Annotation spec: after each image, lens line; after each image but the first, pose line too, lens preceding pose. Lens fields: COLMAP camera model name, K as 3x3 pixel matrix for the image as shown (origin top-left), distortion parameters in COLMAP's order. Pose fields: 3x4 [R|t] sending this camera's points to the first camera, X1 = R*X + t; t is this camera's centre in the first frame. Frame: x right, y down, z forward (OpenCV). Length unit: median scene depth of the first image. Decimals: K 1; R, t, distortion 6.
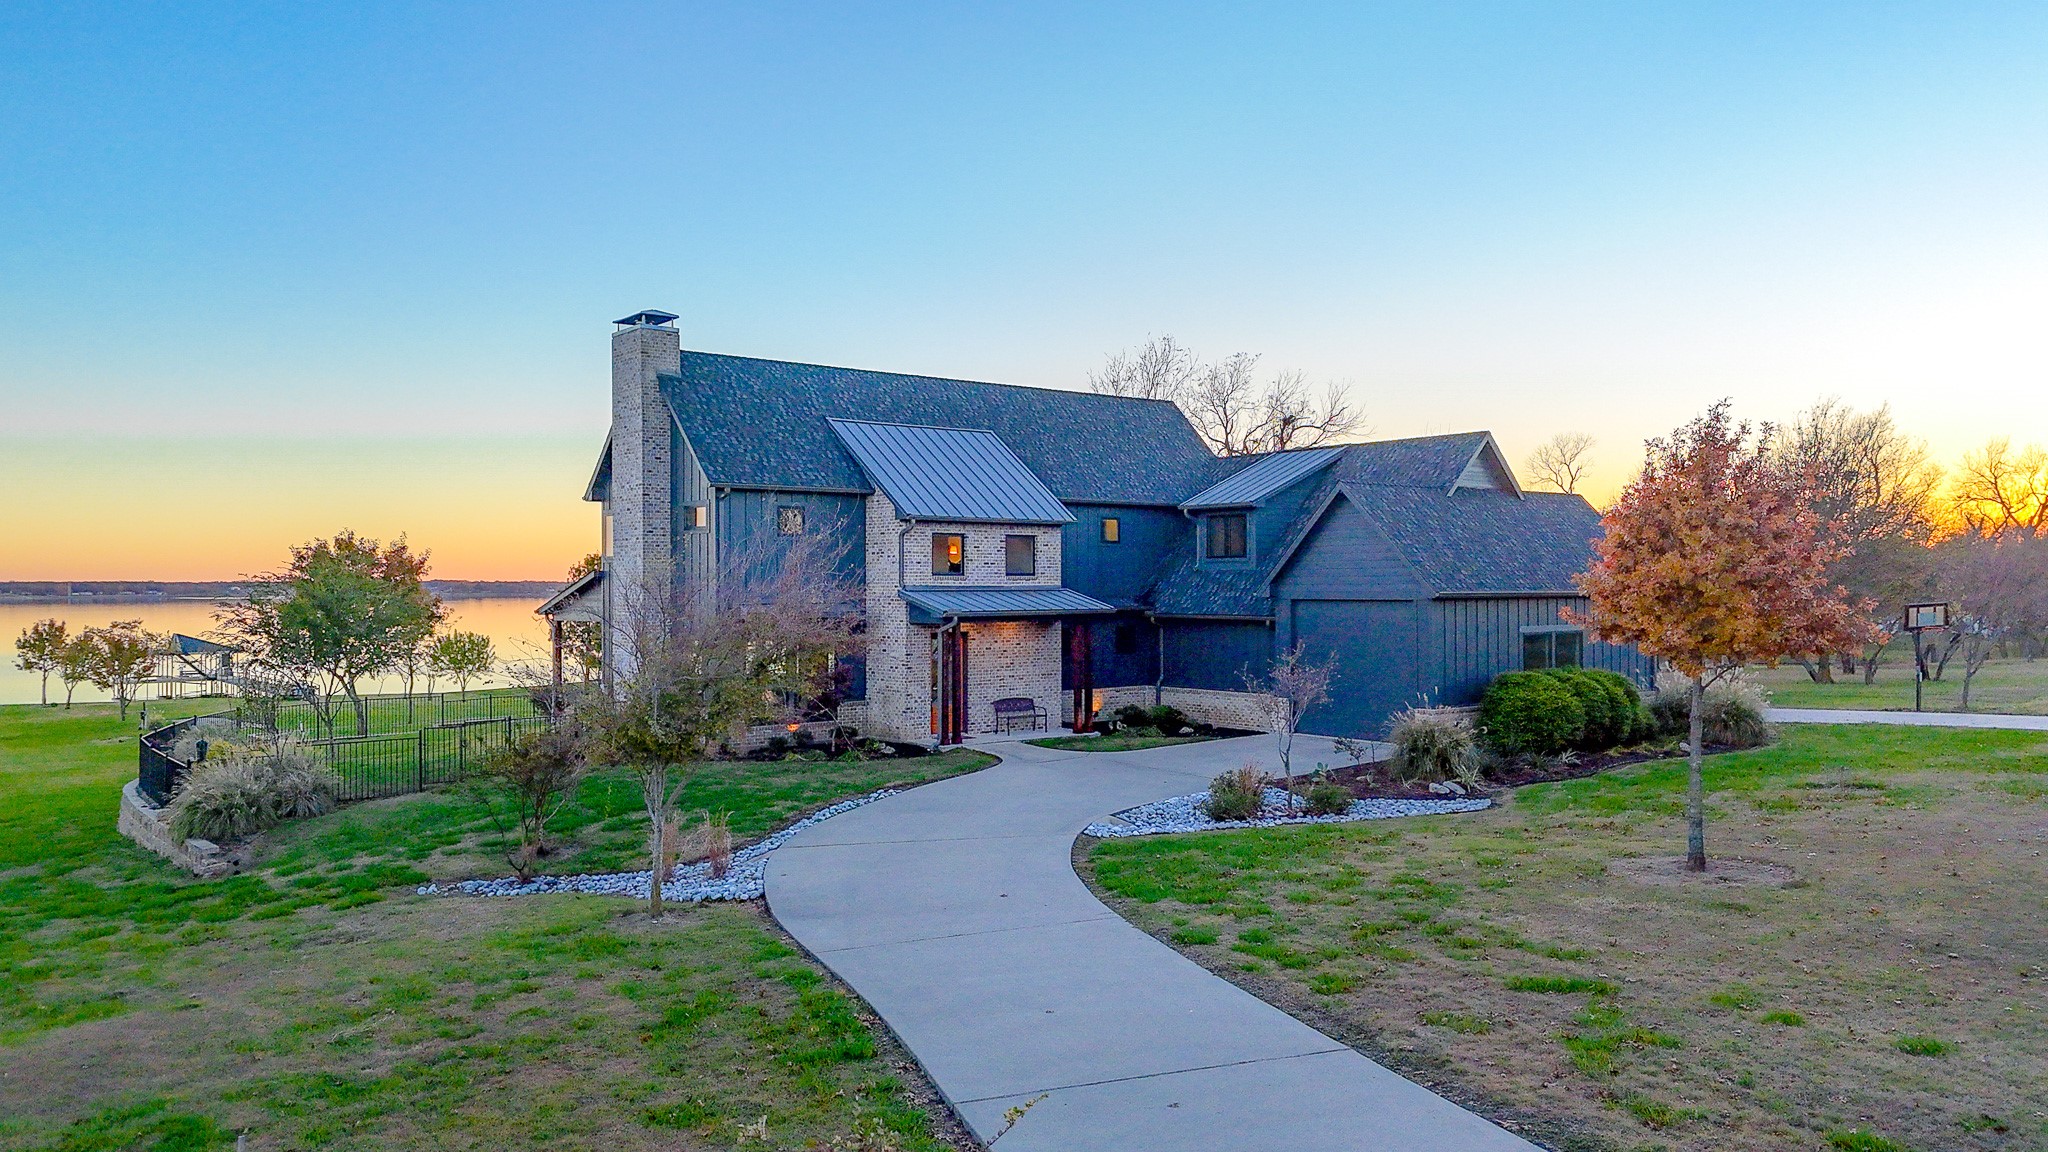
lens RADIAL K [[1630.9, 0, 1024.0], [0, 1630.9, 576.0], [0, 0, 1]] dist [0.105731, -0.111536]
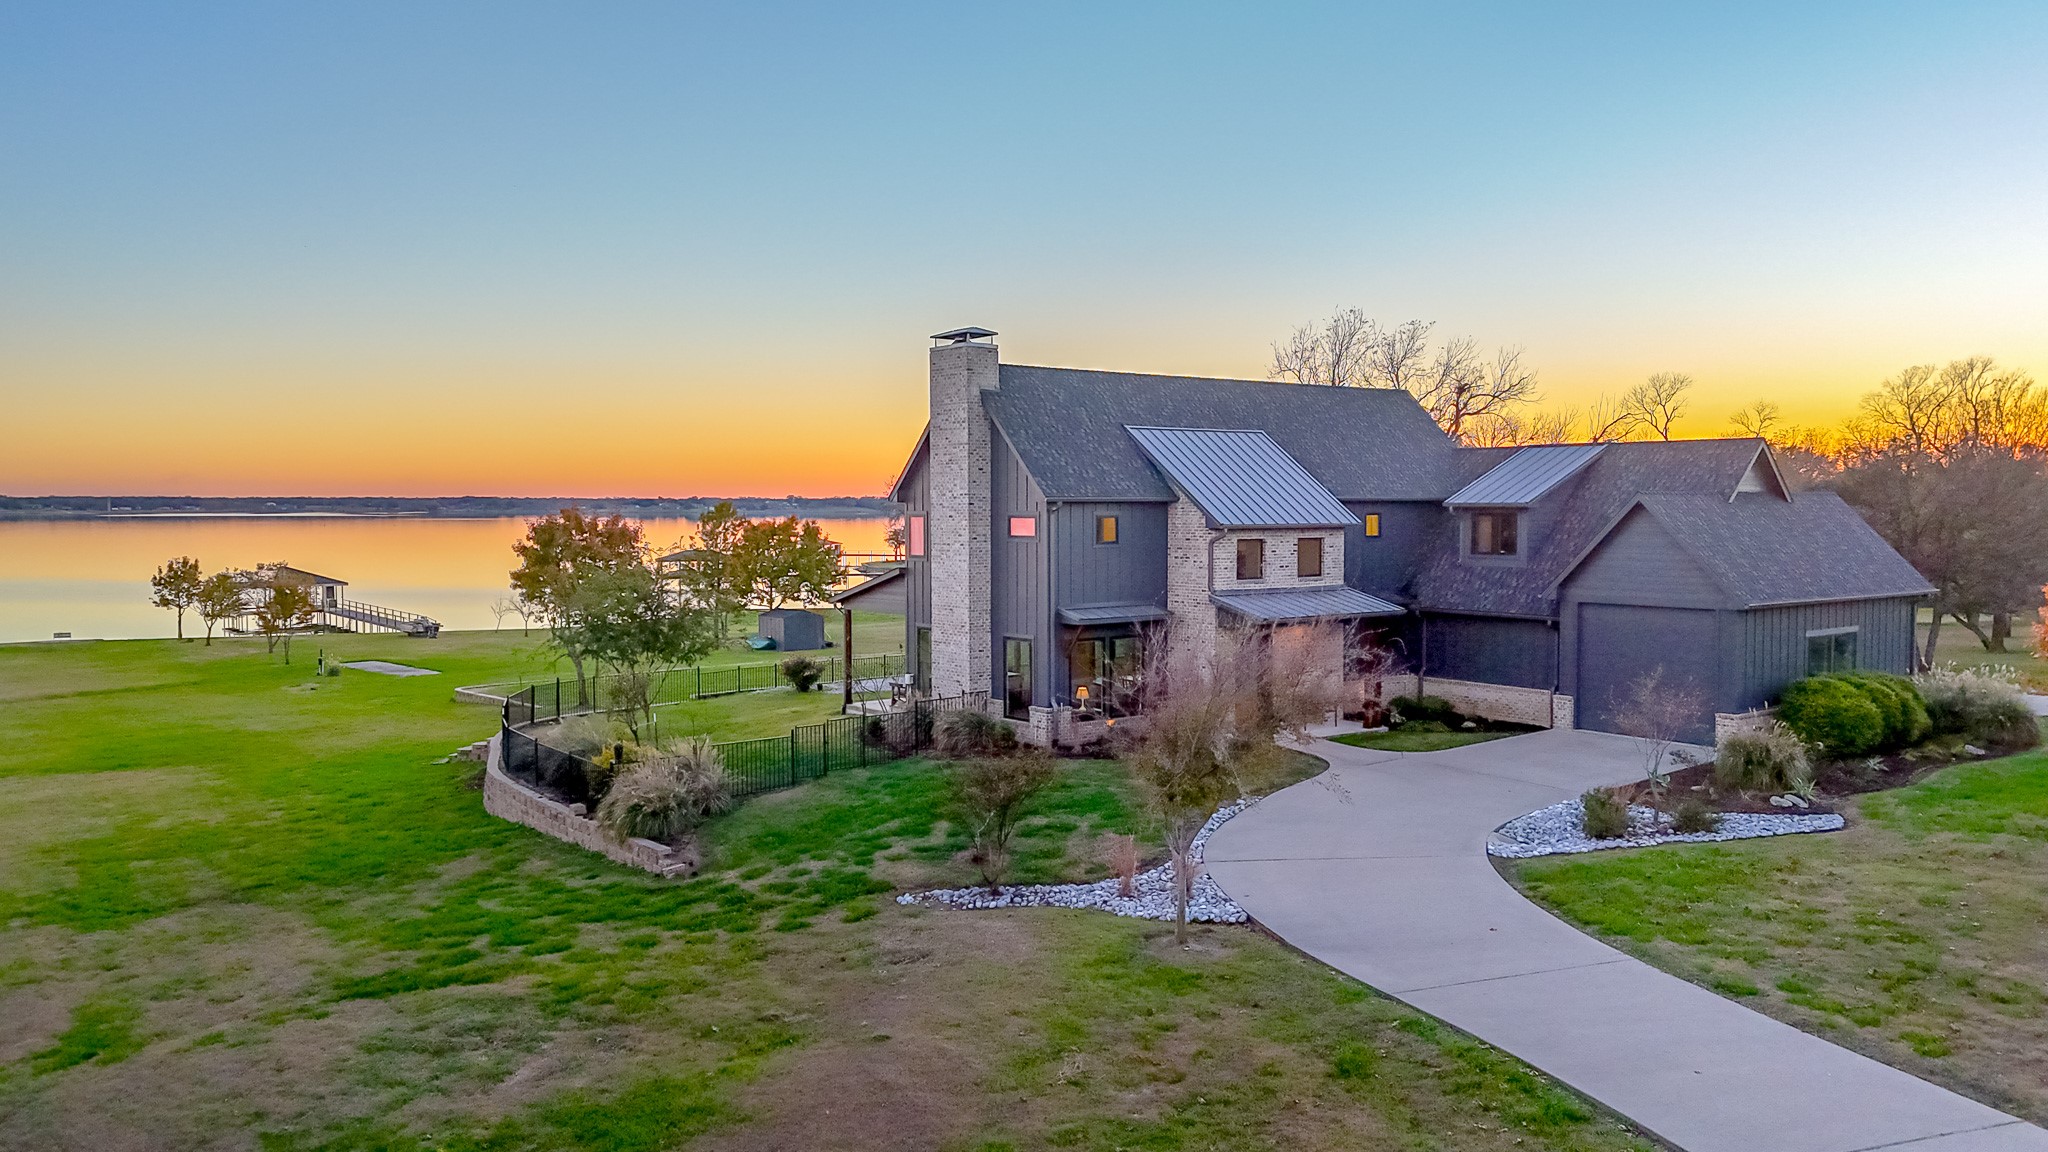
lens RADIAL K [[1630.9, 0, 1024.0], [0, 1630.9, 576.0], [0, 0, 1]] dist [0.105731, -0.111536]
pose [[0.999907, 0.003836, -0.013072, -0.190676], [-0.003178, 0.998743, 0.050025, -0.058395], [0.013247, -0.049979, 0.998662, -0.059978]]
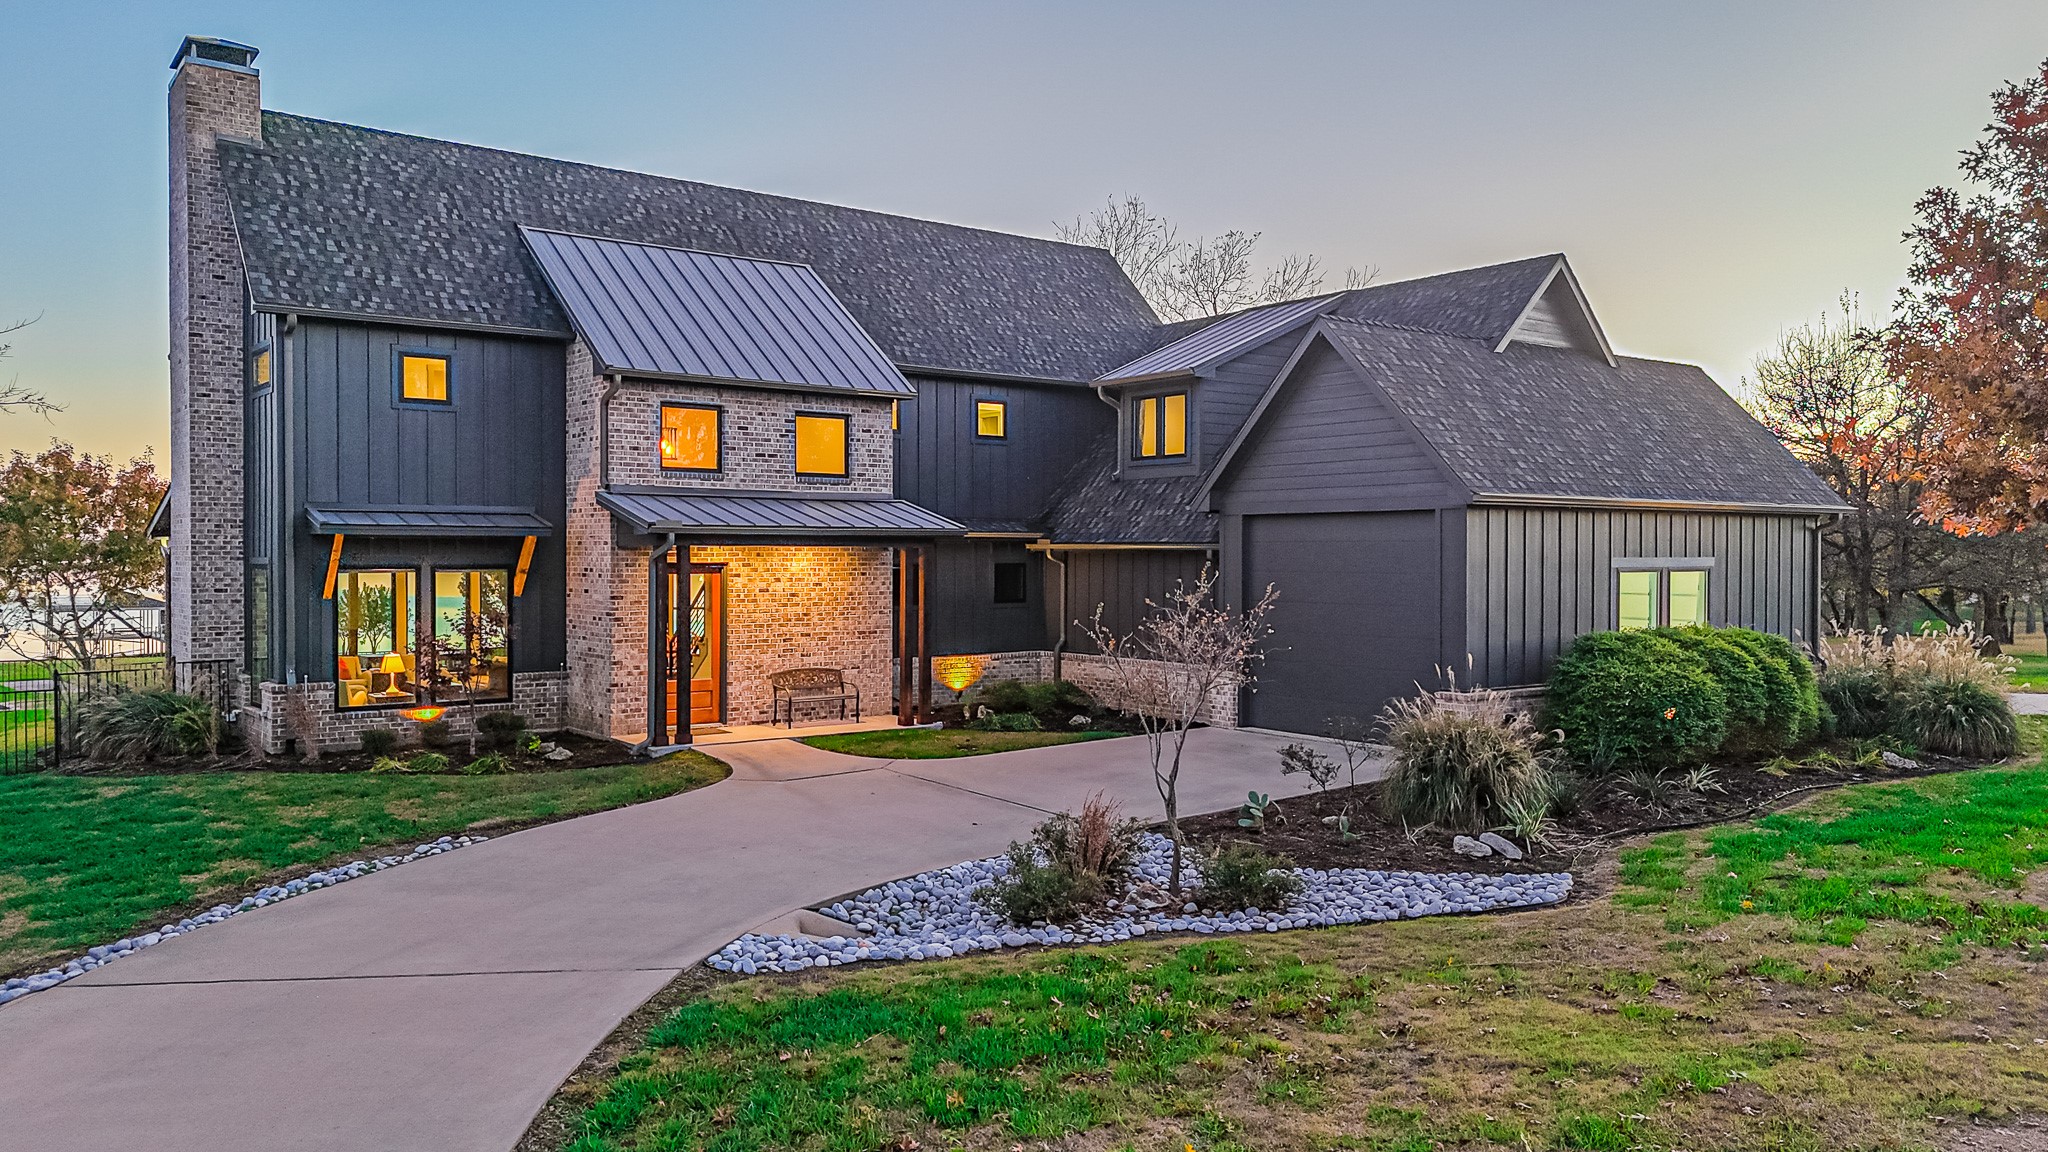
lens RADIAL K [[1630.9, 0, 1024.0], [0, 1630.9, 576.0], [0, 0, 1]] dist [0.105731, -0.111536]
pose [[0.999628, 0.007384, -0.026257, 0.103947], [-0.006856, 0.999773, 0.020148, 0.027837], [0.026400, -0.019961, 0.999452, 0.400249]]
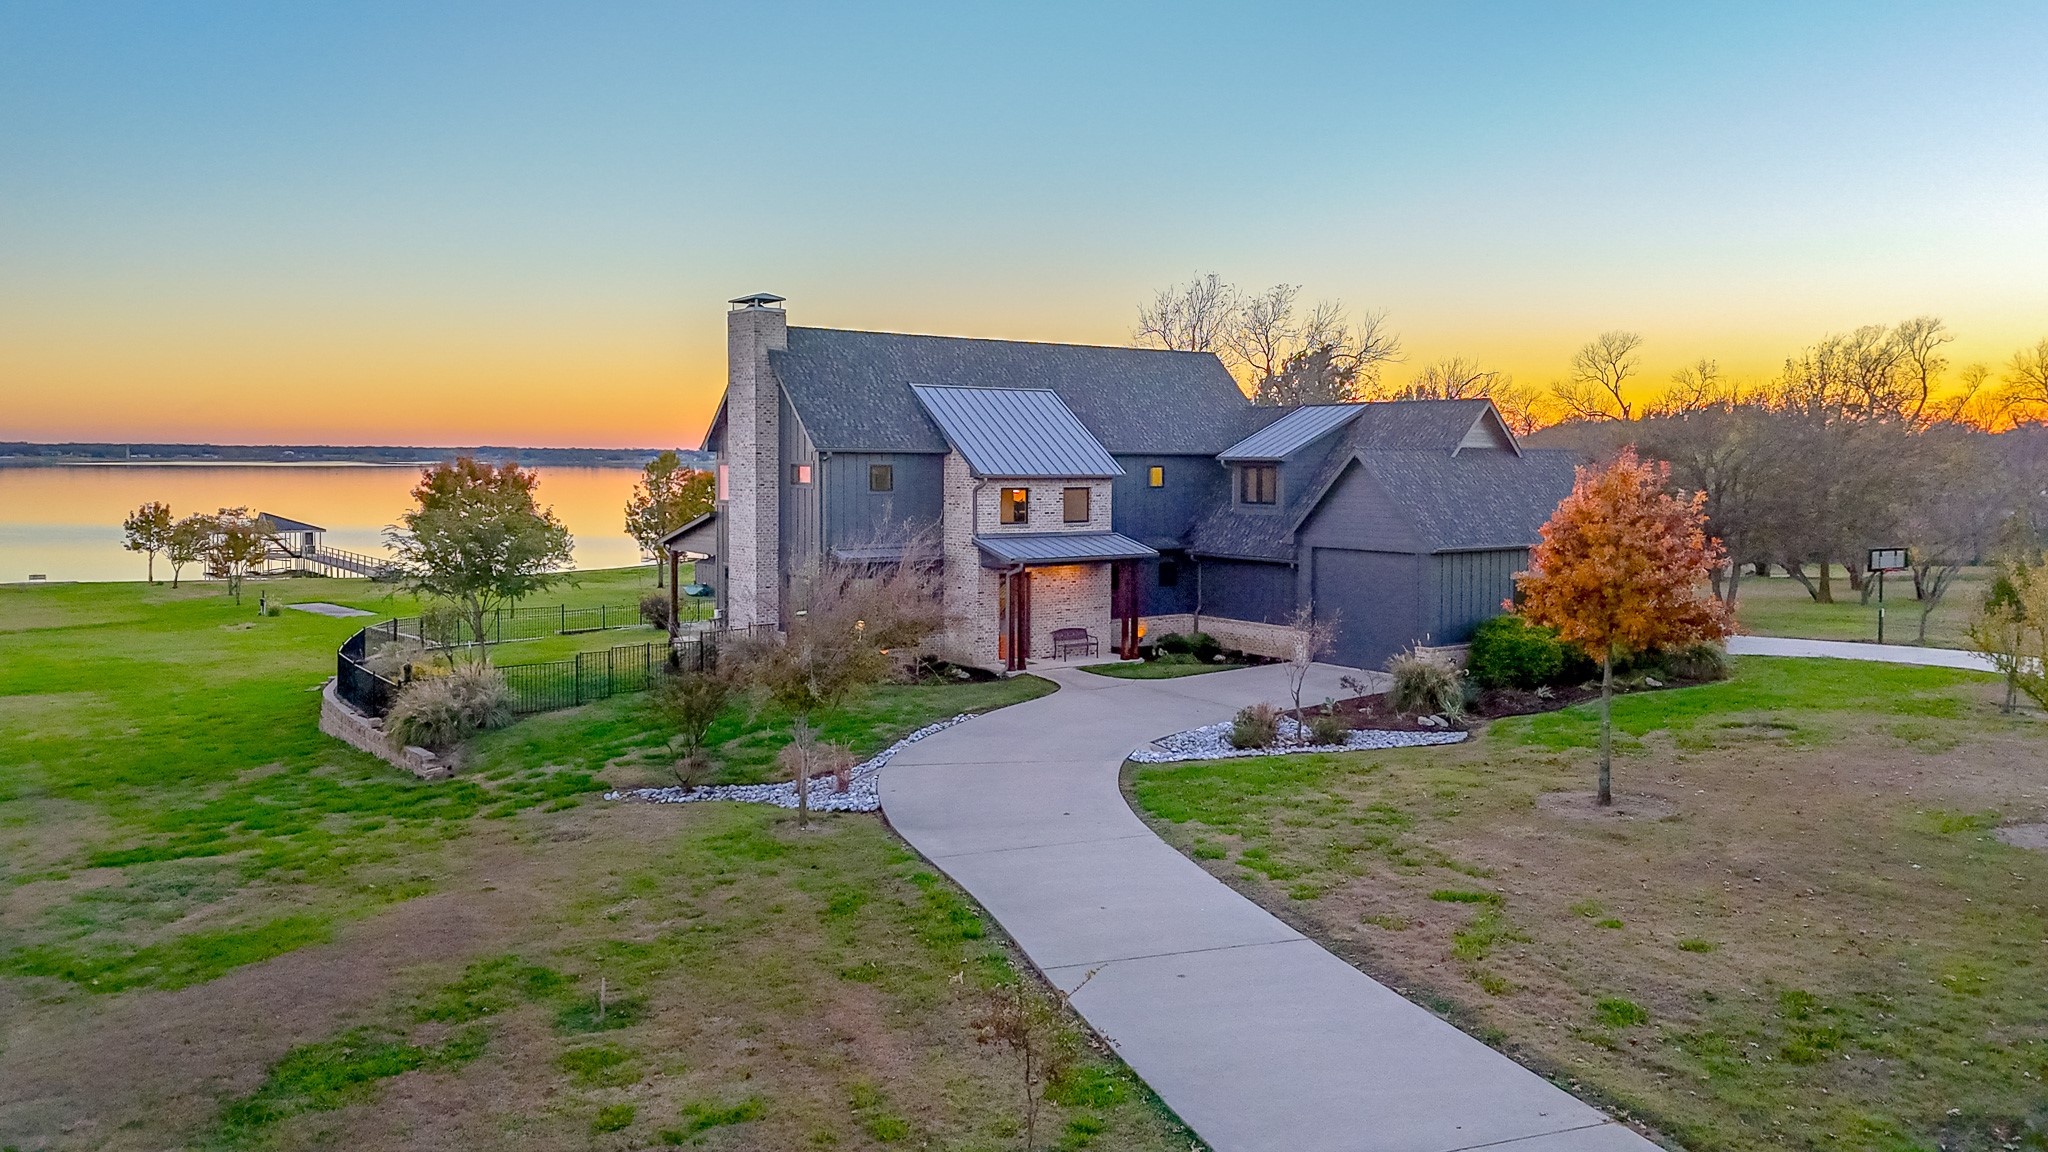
lens RADIAL K [[1650.4, 0, 1017.3], [0, 1650.4, 526.2], [0, 0, 1]] dist [0.118617, -0.135251]
pose [[0.999408, 0.011433, -0.032449, -0.006885], [-0.009884, 0.998822, 0.047499, -0.058055], [0.032954, -0.047151, 0.998344, -0.185243]]
